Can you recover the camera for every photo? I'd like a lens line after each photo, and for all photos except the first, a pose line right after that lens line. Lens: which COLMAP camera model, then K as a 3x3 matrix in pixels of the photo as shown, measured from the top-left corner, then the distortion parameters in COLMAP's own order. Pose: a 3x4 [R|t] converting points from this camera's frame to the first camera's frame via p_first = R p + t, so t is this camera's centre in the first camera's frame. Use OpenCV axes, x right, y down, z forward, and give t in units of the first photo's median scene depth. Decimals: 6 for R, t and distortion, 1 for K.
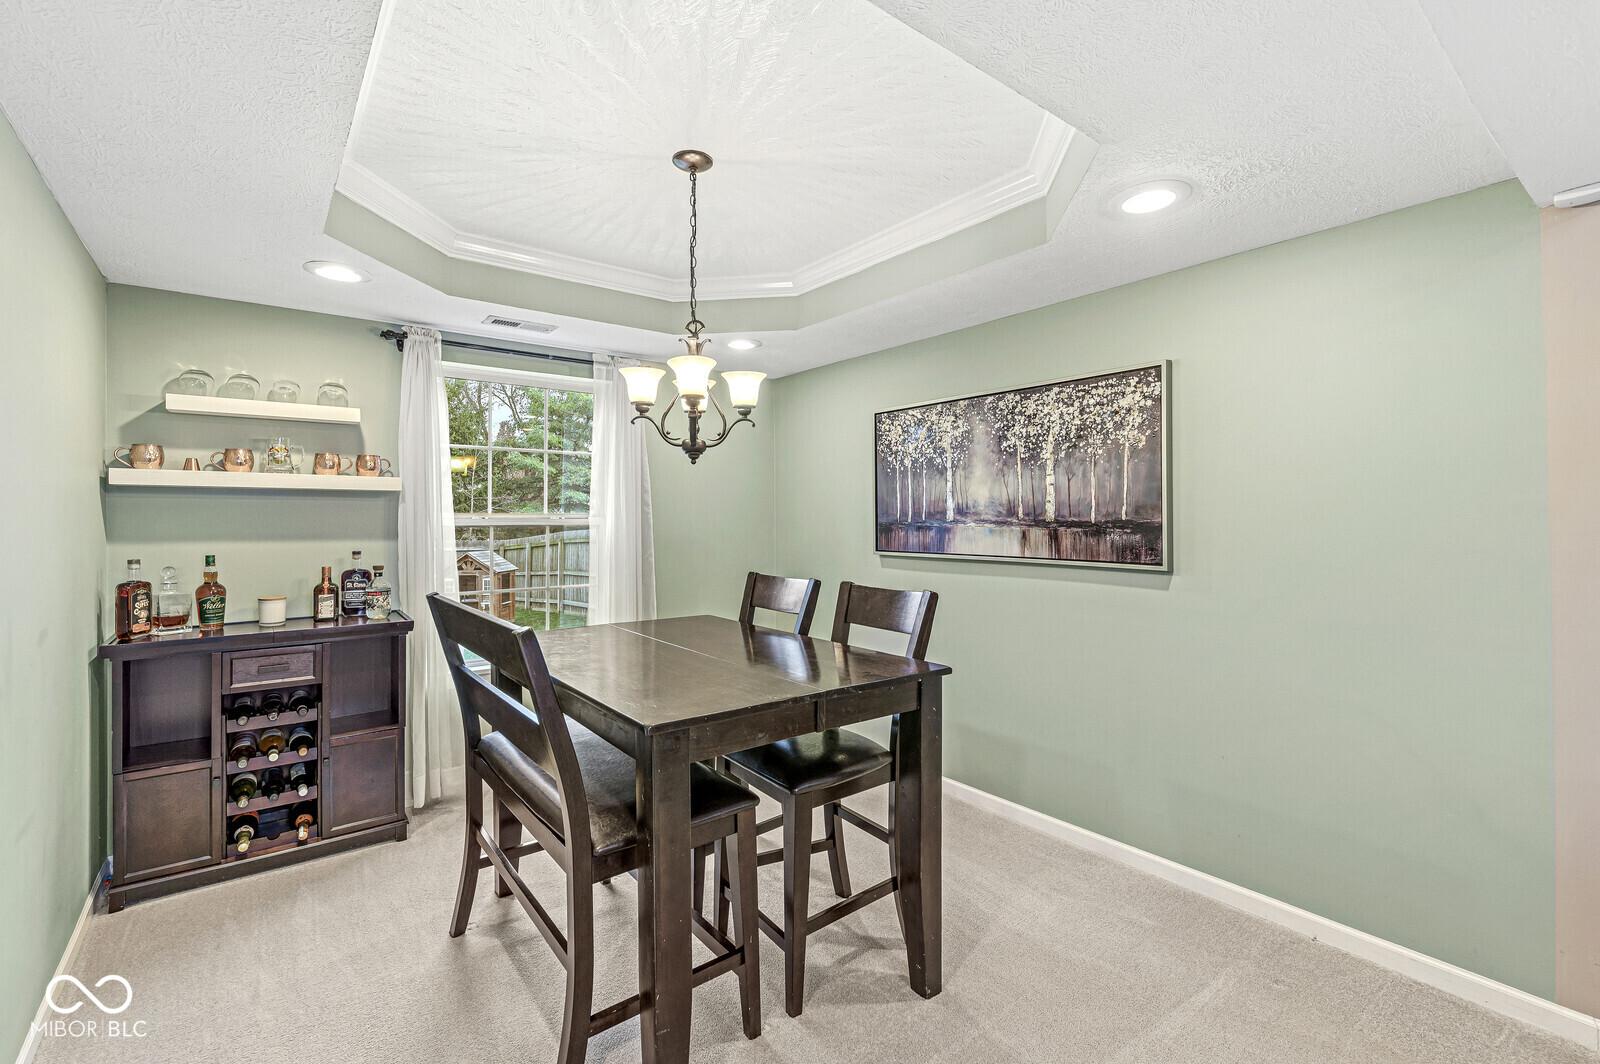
lens RADIAL K [[704.7, 0, 802.1], [0, 704.7, 520.2], [0, 0, 1]] dist [0.003863, -0.002008]
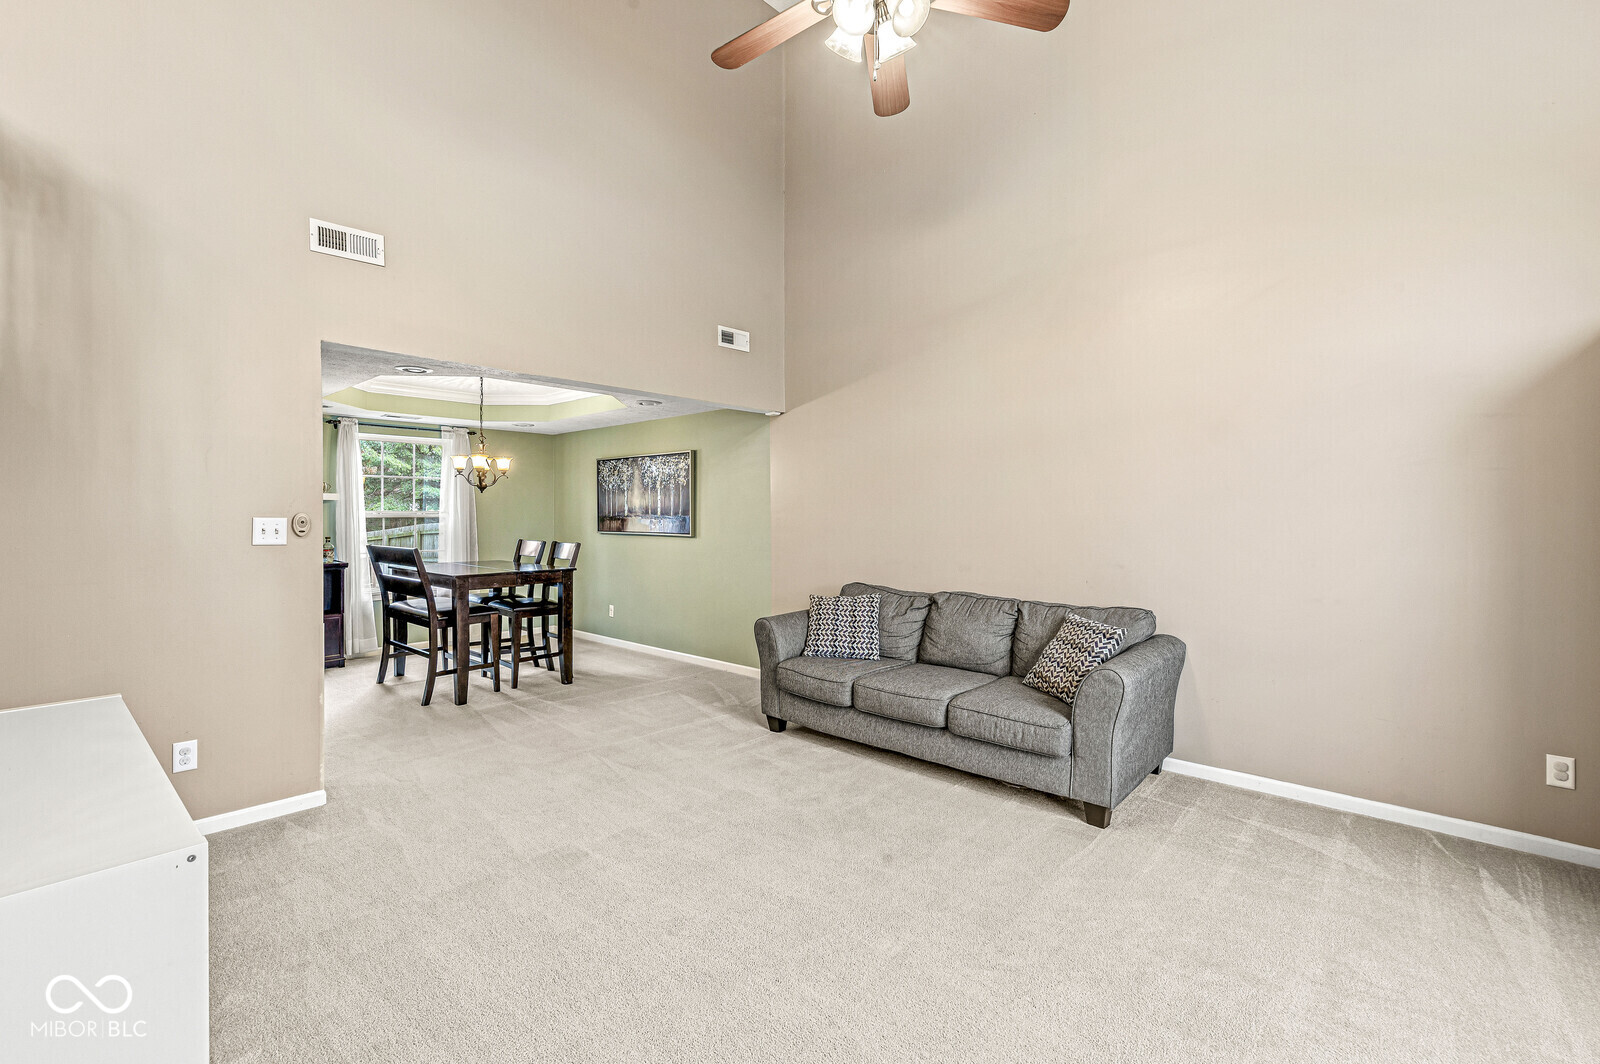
lens RADIAL K [[704.7, 0, 805.5], [0, 704.7, 515.2], [0, 0, 1]] dist [0.003863, -0.002008]
pose [[0.984355, 0.002506, 0.176178, 0.372820], [-0.002799, 0.999995, 0.001414, -0.004984], [-0.176174, -0.001885, 0.984357, -1.163175]]
